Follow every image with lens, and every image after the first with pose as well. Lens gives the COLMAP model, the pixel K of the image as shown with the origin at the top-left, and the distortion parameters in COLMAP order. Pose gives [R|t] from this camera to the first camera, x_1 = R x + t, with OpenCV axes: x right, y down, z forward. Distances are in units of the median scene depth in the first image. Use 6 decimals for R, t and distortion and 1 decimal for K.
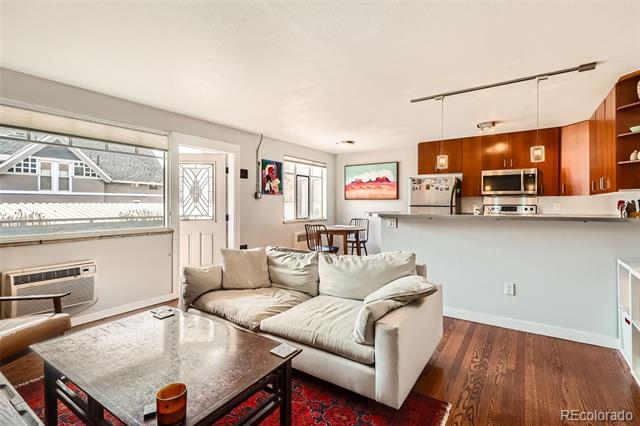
lens RADIAL K [[296.0, 0, 321.9], [0, 296.0, 205.0], [0, 0, 1]] dist [0.000579, -0.000004]
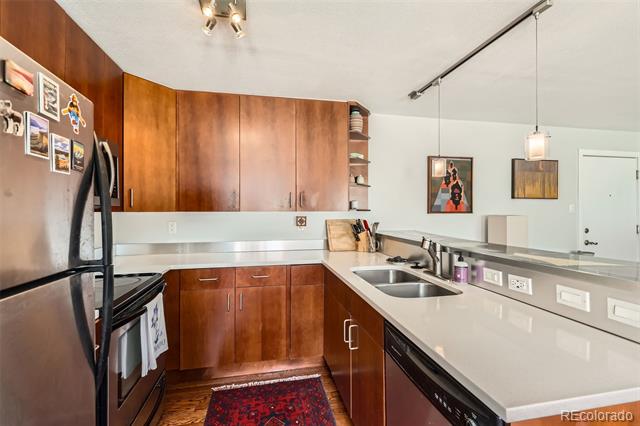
lens RADIAL K [[296.0, 0, 321.9], [0, 296.0, 205.0], [0, 0, 1]] dist [0.000579, -0.000004]
pose [[-0.717124, 0.006642, 0.696914, 0.154929], [0.007555, 0.999970, -0.001756, -0.025484], [-0.696905, 0.004006, -0.717153, 0.797674]]
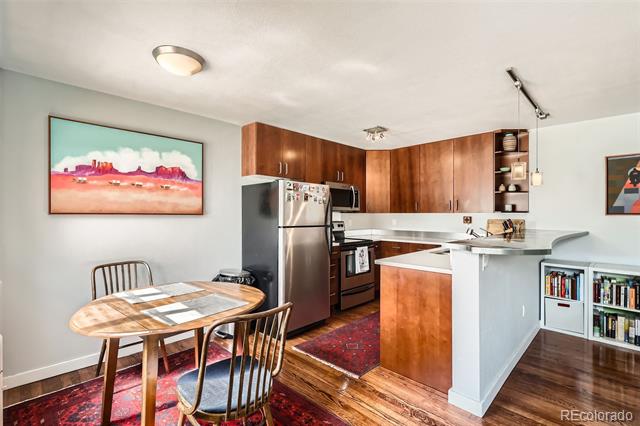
lens RADIAL K [[296.0, 0, 321.9], [0, 296.0, 205.0], [0, 0, 1]] dist [0.000579, -0.000004]
pose [[0.185989, 0.032514, 0.982014, -0.211193], [0.011157, 0.999318, -0.035200, -0.014743], [-0.982489, 0.017503, 0.185499, 0.680409]]
